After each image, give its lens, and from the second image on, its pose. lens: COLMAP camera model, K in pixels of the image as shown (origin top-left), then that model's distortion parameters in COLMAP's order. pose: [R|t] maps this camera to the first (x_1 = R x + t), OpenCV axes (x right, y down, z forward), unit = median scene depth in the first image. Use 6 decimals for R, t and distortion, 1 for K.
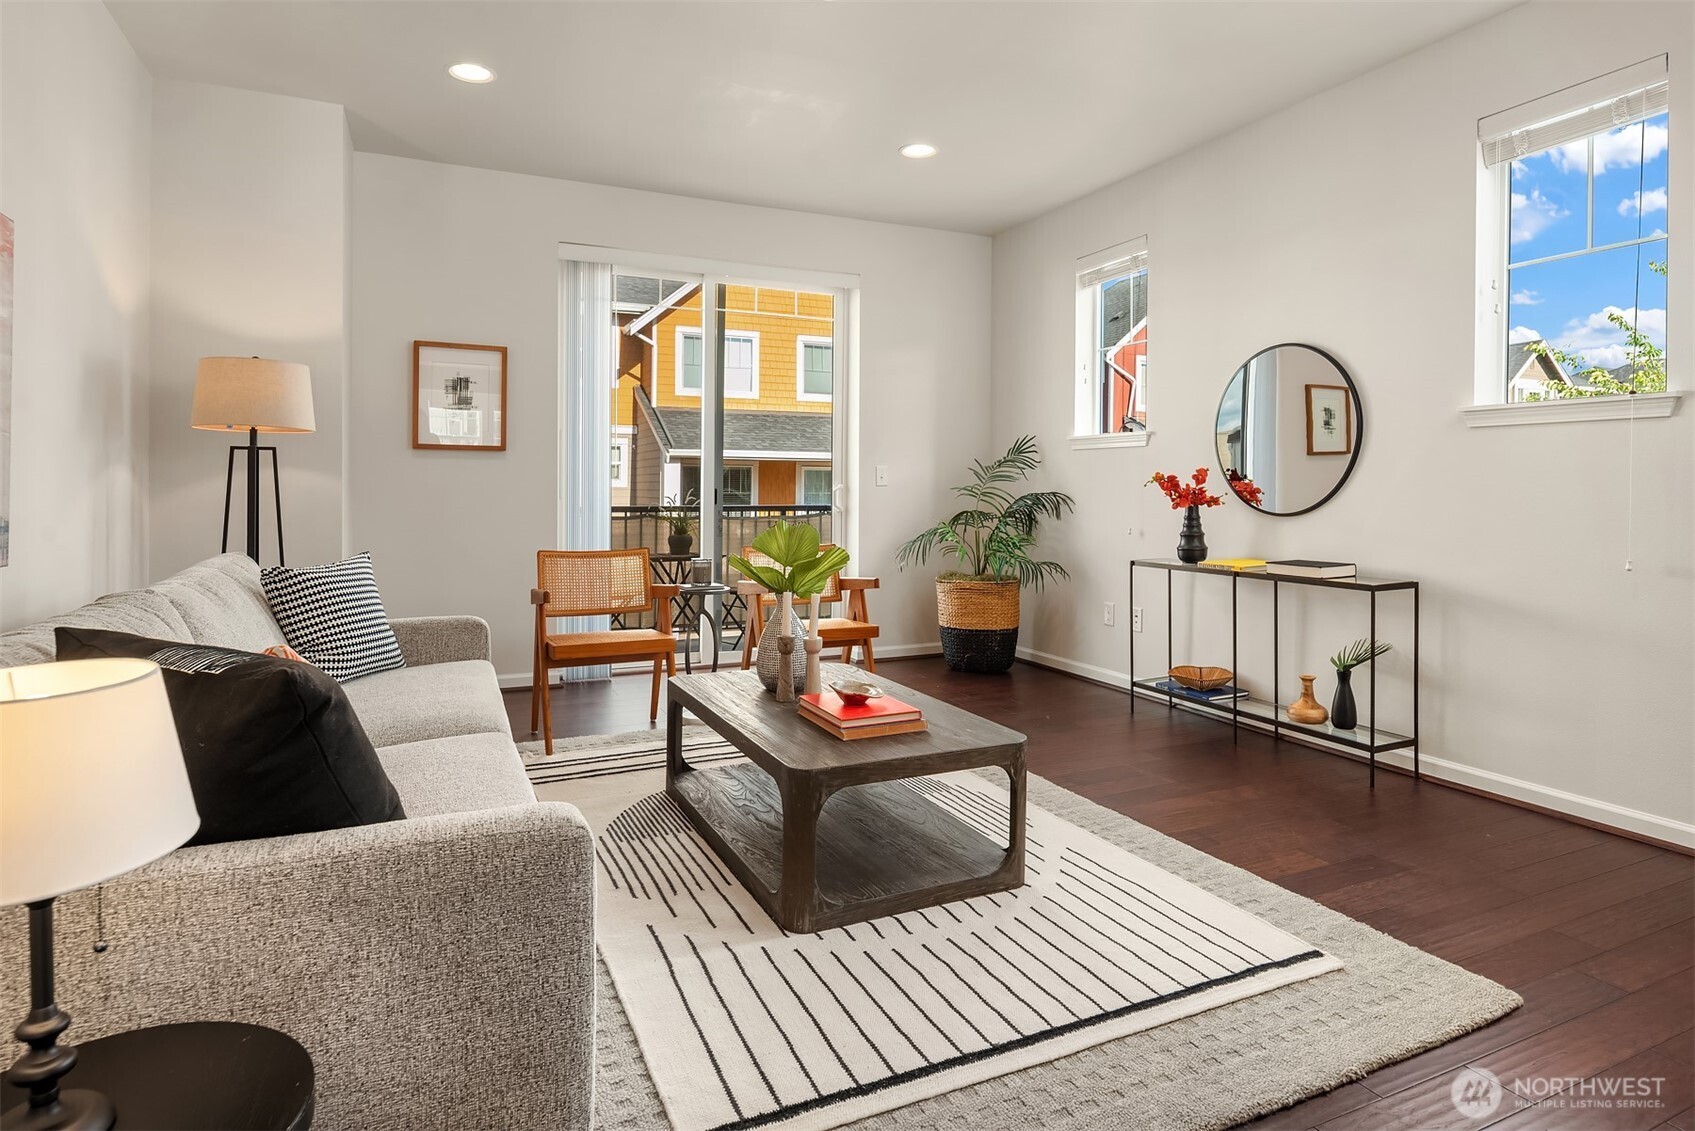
lens RADIAL K [[924.8, 0, 875.5], [0, 924.8, 494.7], [0, 0, 1]] dist [-0.005519, -0.003224]
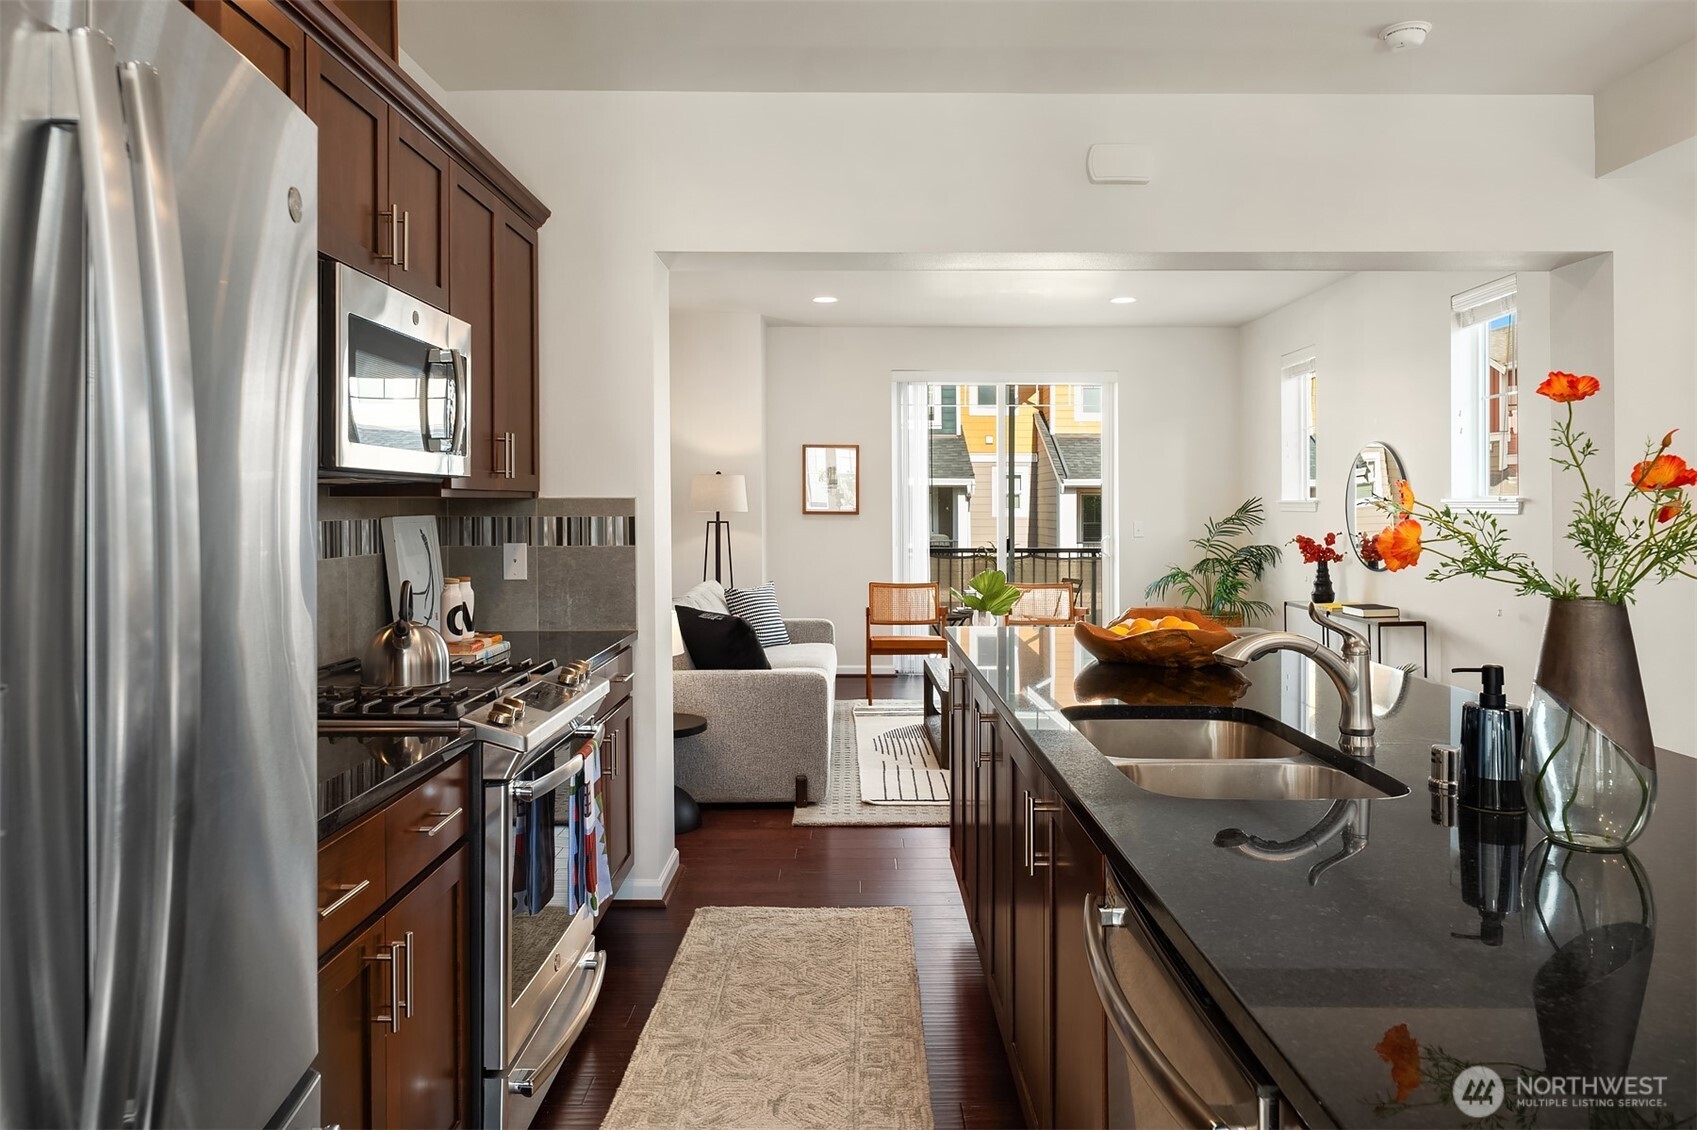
lens RADIAL K [[1158.3, 0, 848.2], [0, 1158.3, 563.0], [0, 0, 1]] dist [-0.001743, -0.000468]
pose [[0.895249, 0.018400, -0.445186, 0.432336], [0.000814, 0.999078, 0.042929, -0.051765], [0.445566, -0.038795, 0.894408, -0.703488]]
